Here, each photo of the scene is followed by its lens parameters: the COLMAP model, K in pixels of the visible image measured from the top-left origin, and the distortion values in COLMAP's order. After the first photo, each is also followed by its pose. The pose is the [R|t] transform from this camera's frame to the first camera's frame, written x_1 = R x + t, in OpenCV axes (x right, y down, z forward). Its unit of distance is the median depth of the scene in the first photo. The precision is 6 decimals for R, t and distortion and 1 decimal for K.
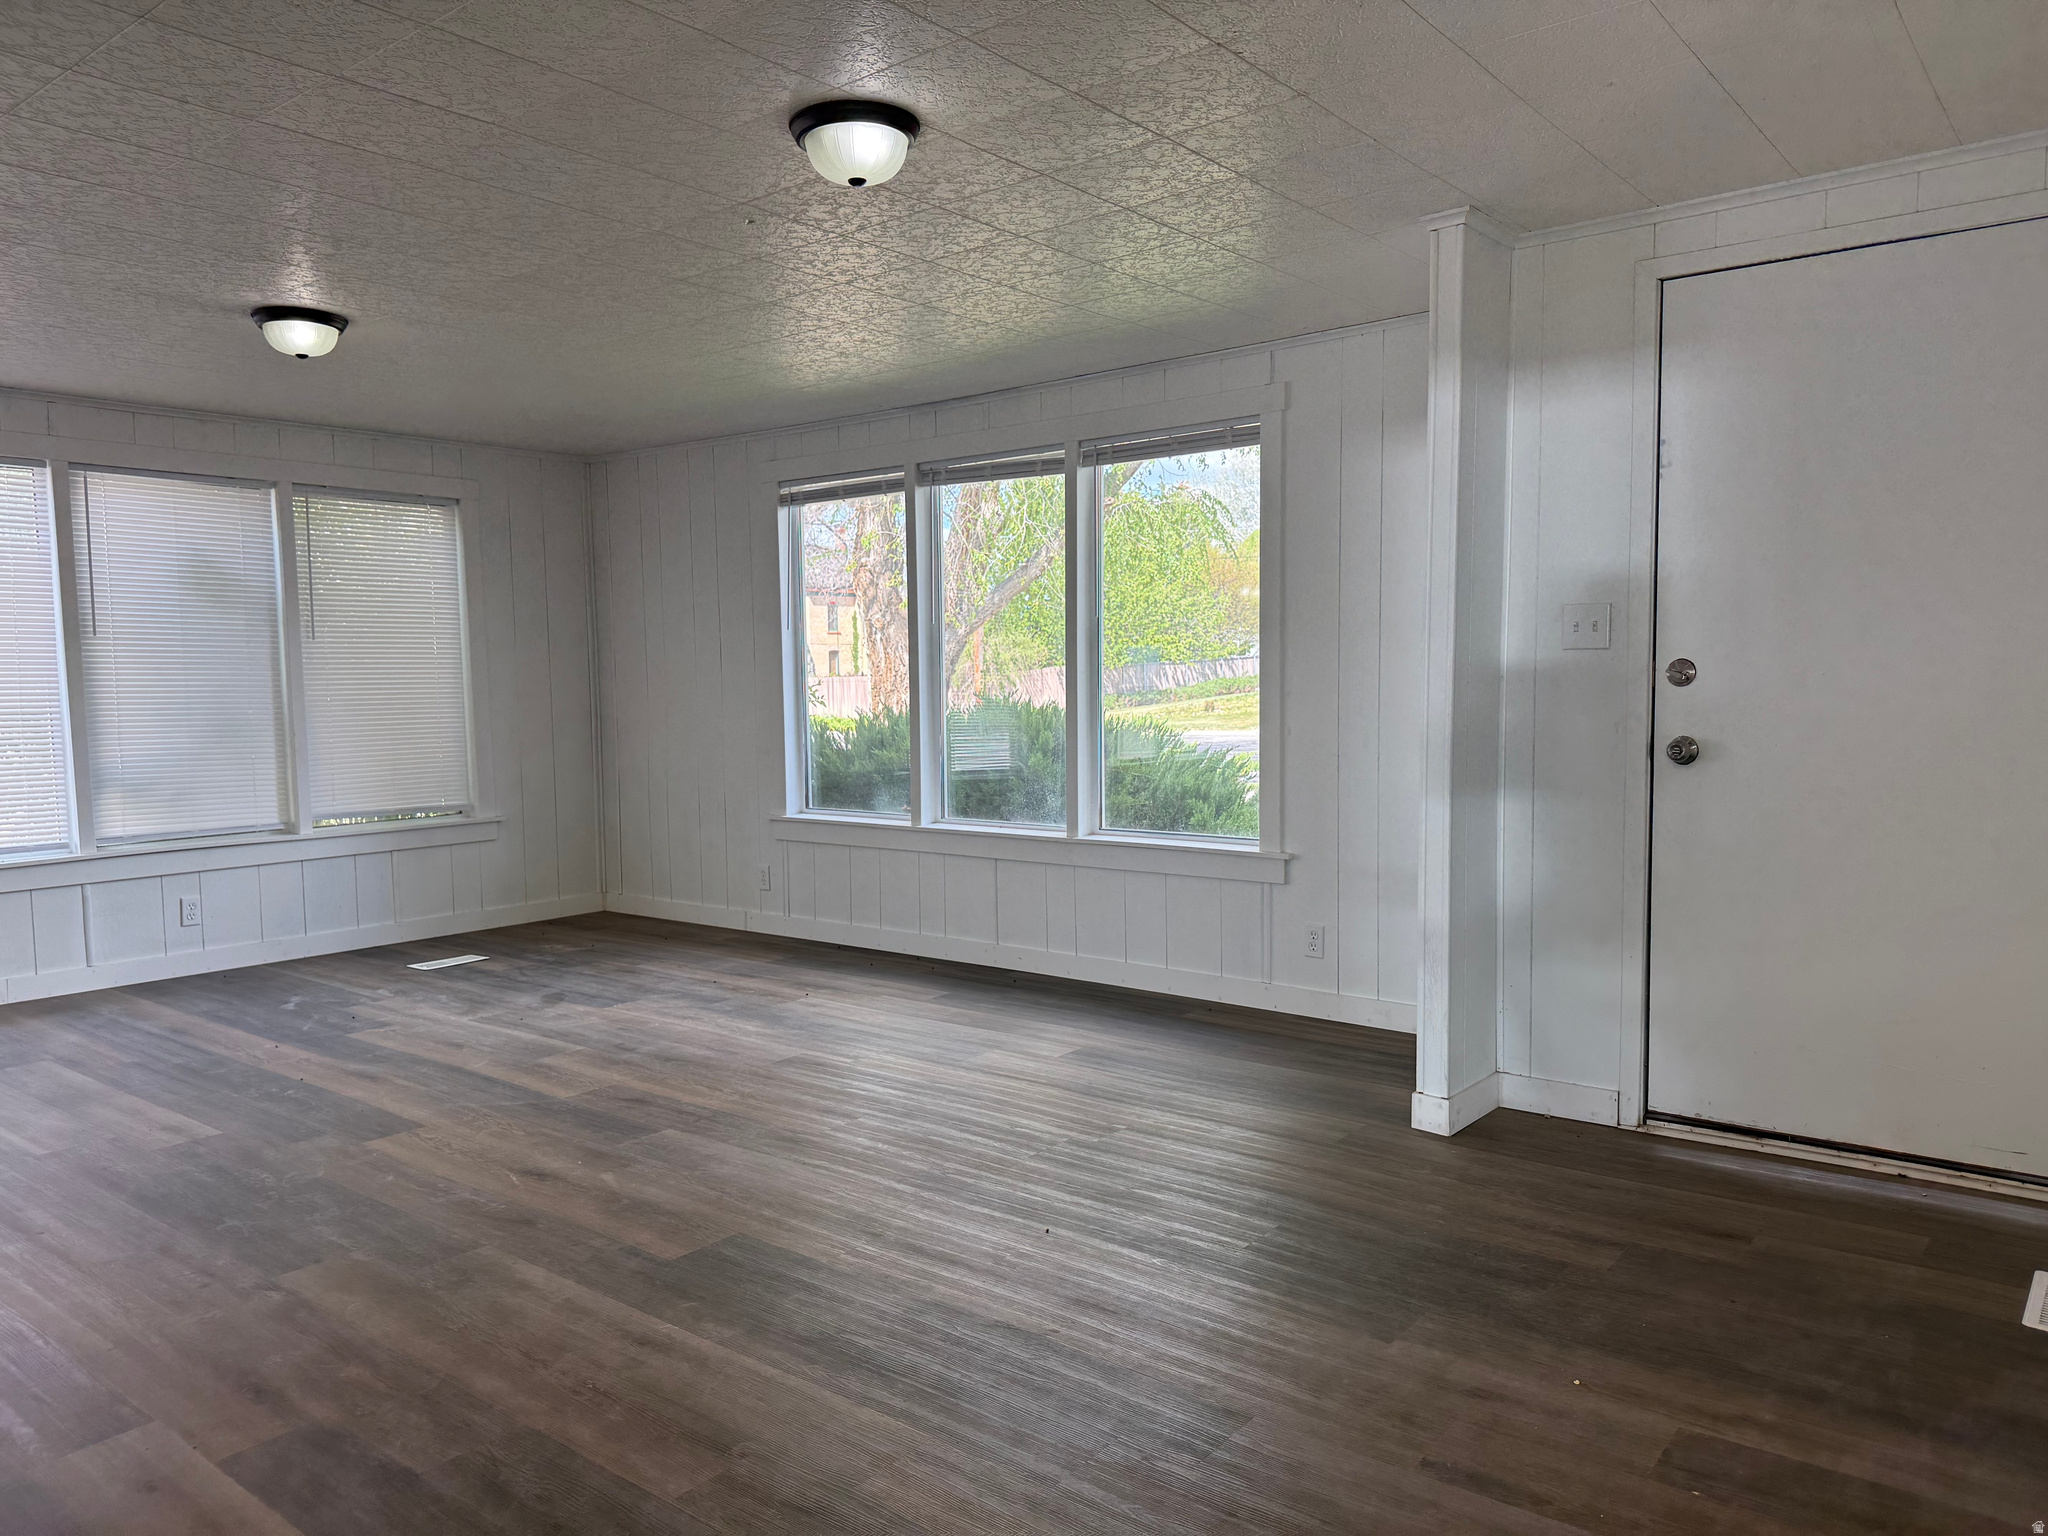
lens RADIAL K [[1467.1, 0, 1007.5], [0, 1467.1, 782.8], [0, 0, 1]] dist [0.101361, -0.150515]
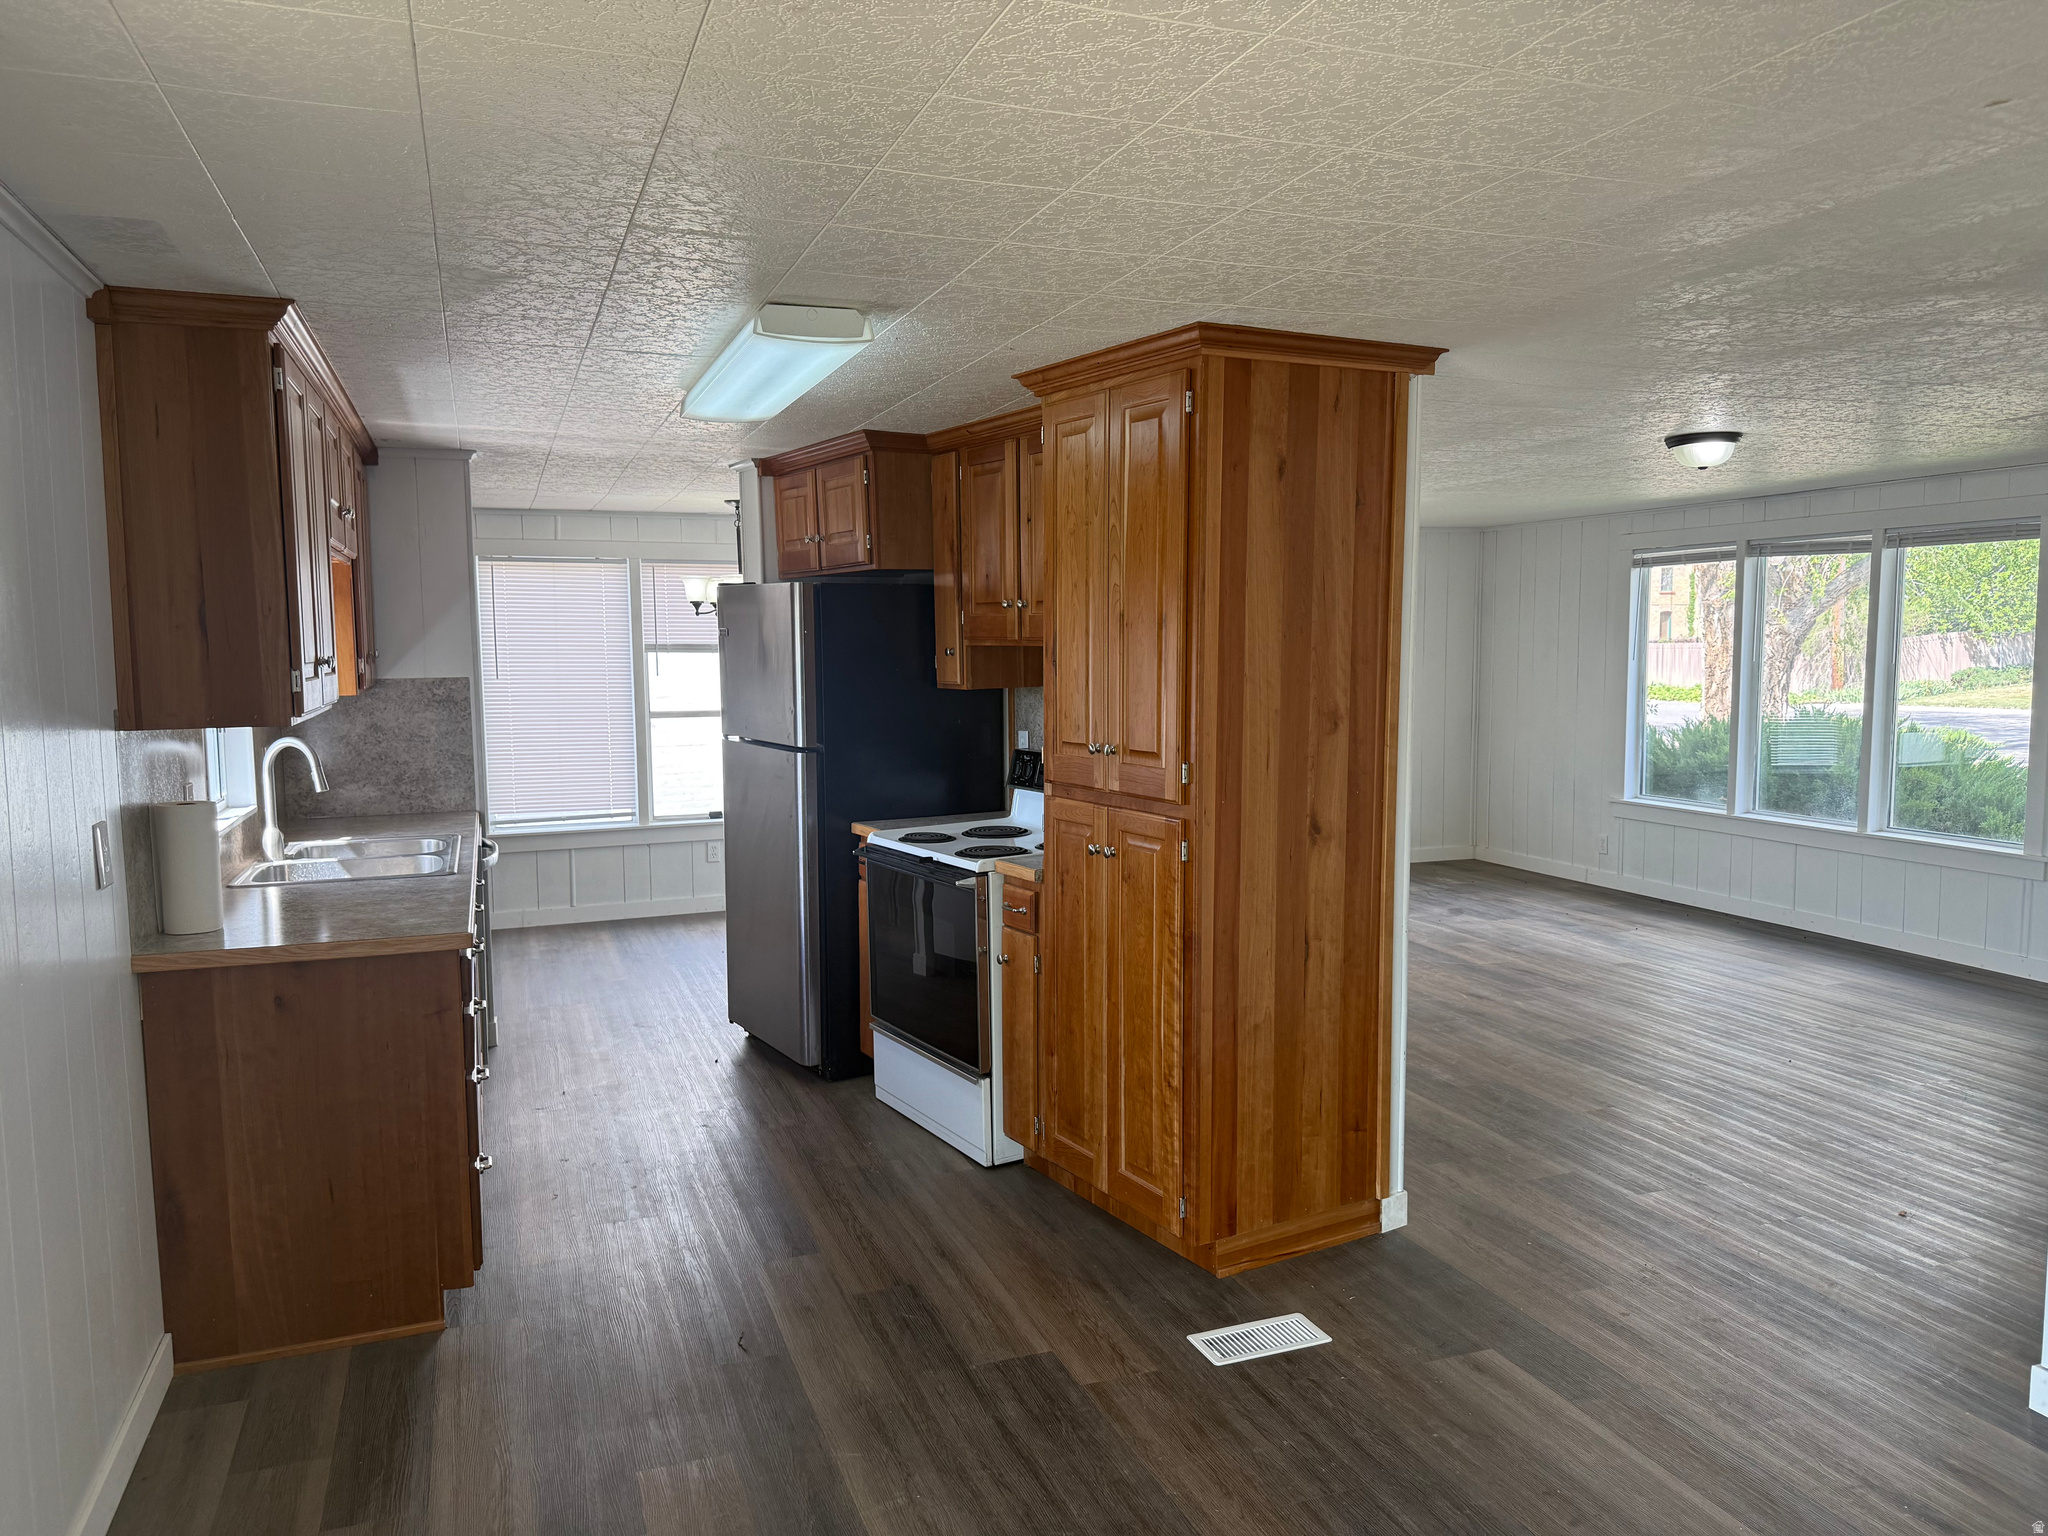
lens RADIAL K [[1438.9, 0, 1068.9], [0, 1438.9, 762.7], [0, 0, 1]] dist [0.102656, -0.137832]
pose [[0.875872, 0.051833, -0.479752, 0.055660], [-0.045432, 0.998656, 0.024952, -0.028420], [0.480401, -0.000059, 0.877049, -0.542177]]
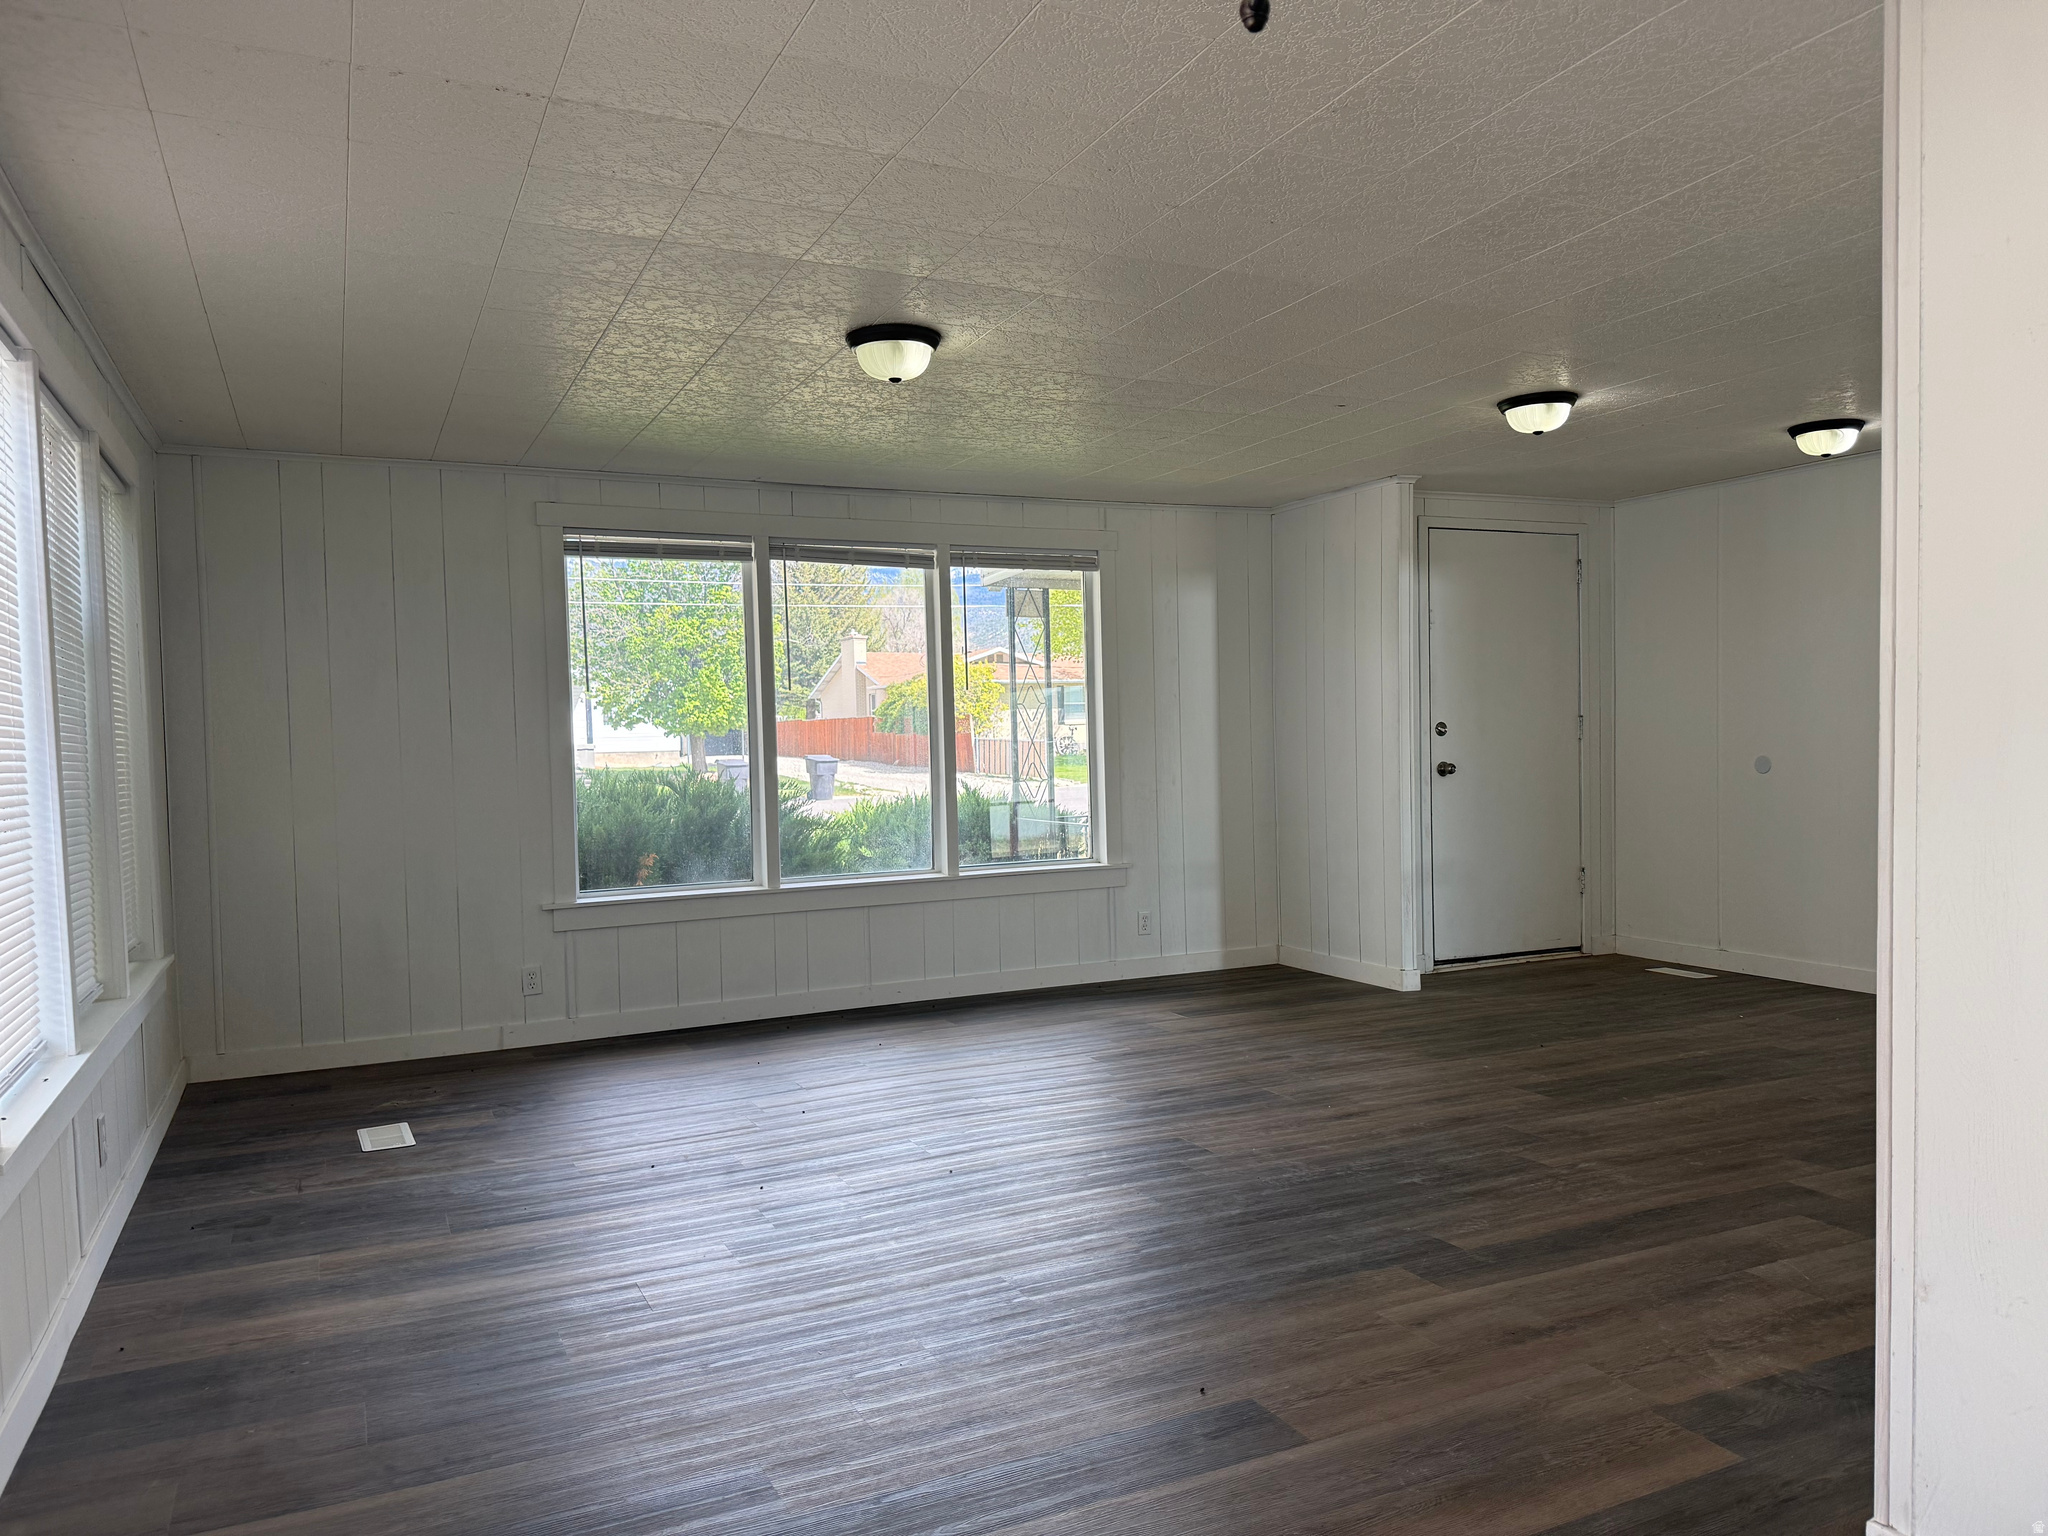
lens RADIAL K [[1467.1, 0, 1007.5], [0, 1467.1, 782.8], [0, 0, 1]] dist [0.101361, -0.150515]
pose [[0.419809, -0.017303, 0.907448, -1.075546], [0.088184, 0.995866, -0.021807, -0.008178], [-0.903318, 0.089177, 0.419599, 0.493498]]
